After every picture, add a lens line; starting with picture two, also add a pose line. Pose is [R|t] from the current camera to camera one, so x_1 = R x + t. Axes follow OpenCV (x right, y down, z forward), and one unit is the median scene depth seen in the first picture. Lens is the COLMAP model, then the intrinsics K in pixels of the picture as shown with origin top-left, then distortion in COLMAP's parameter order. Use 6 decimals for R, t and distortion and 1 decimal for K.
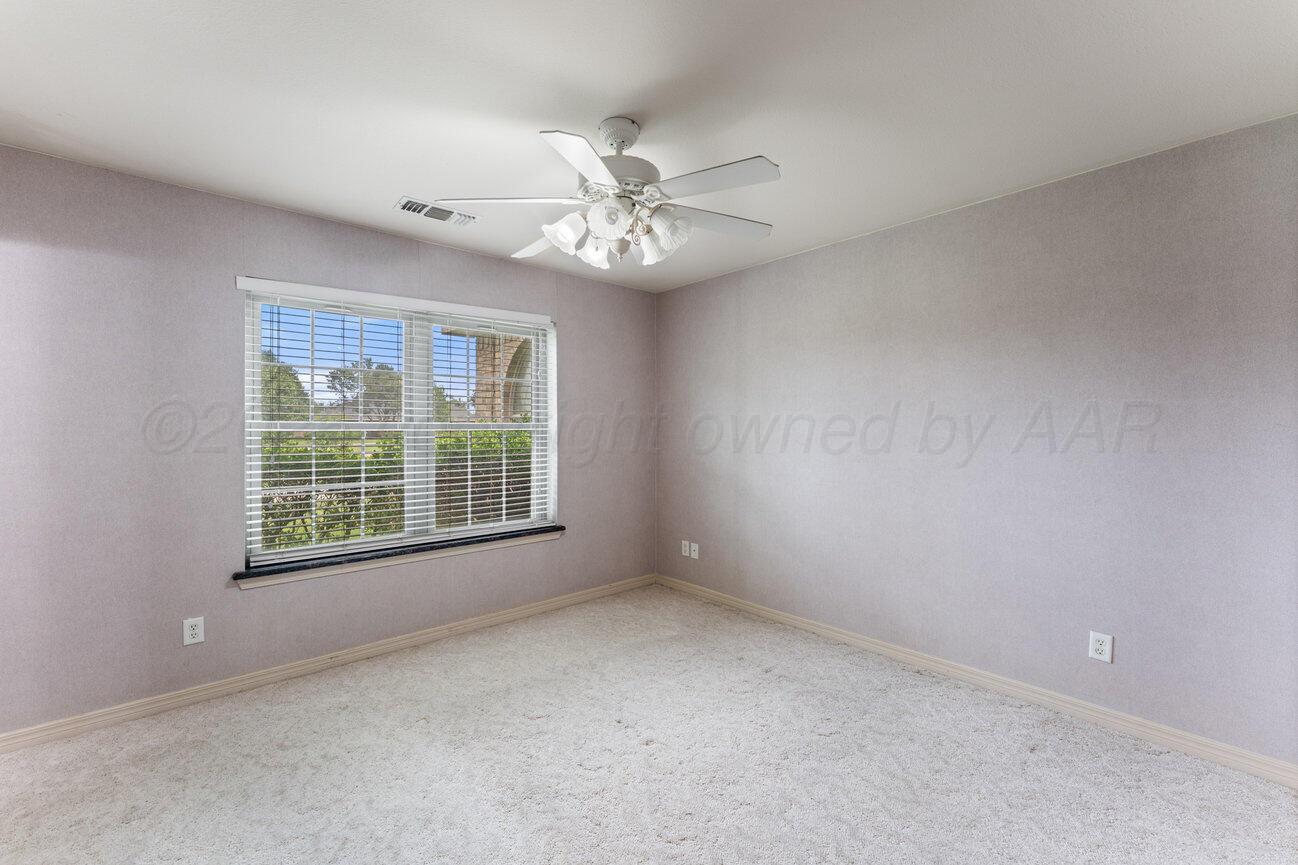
lens RADIAL K [[540.0, 0, 652.8], [0, 540.0, 410.0], [0, 0, 1]] dist [-0.000533, -0.000177]
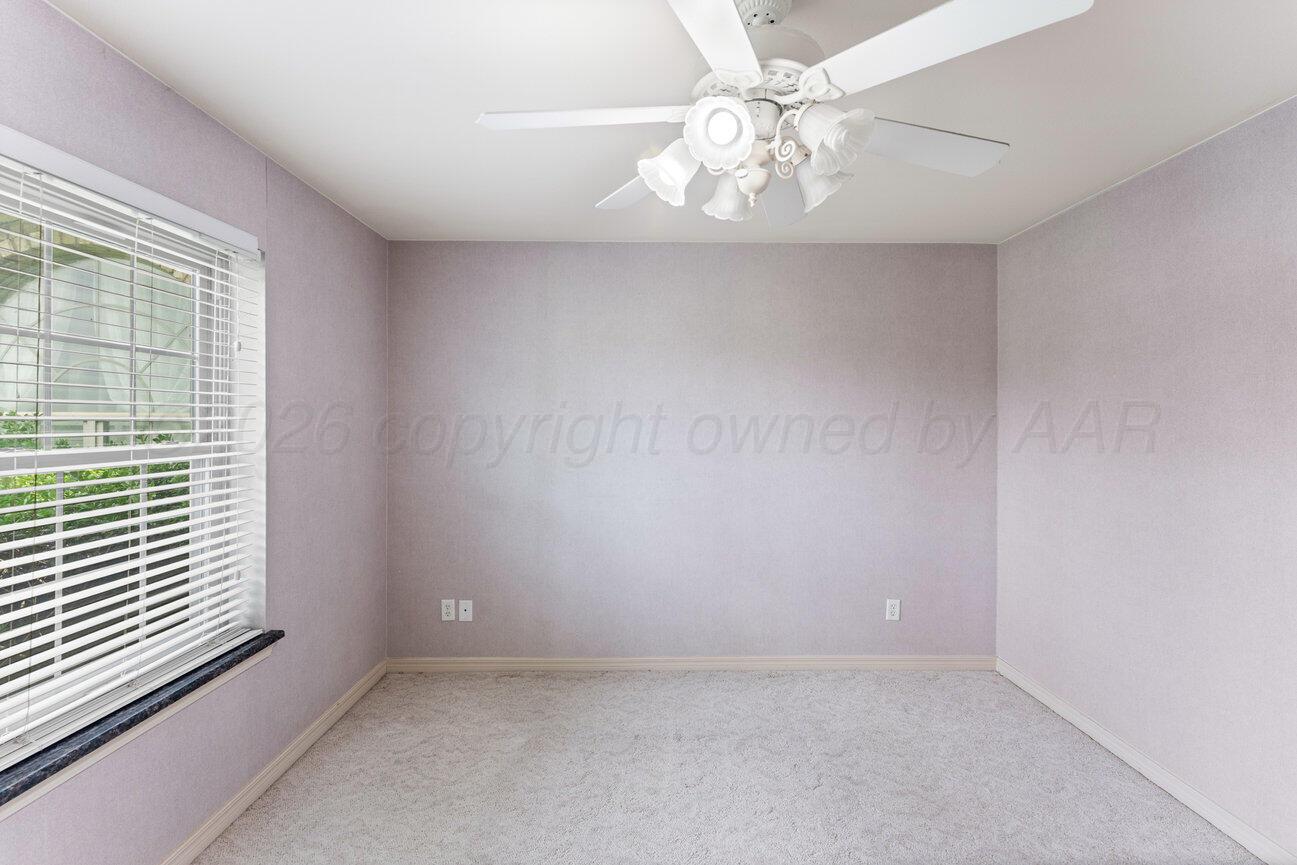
lens RADIAL K [[539.6, 0, 652.3], [0, 539.6, 410.0], [0, 0, 1]] dist [-0.000533, -0.000177]
pose [[0.653833, 0.017723, 0.756432, -0.337513], [-0.028253, 0.999600, 0.001000, -0.017972], [-0.756112, -0.022026, 0.654072, 0.368971]]
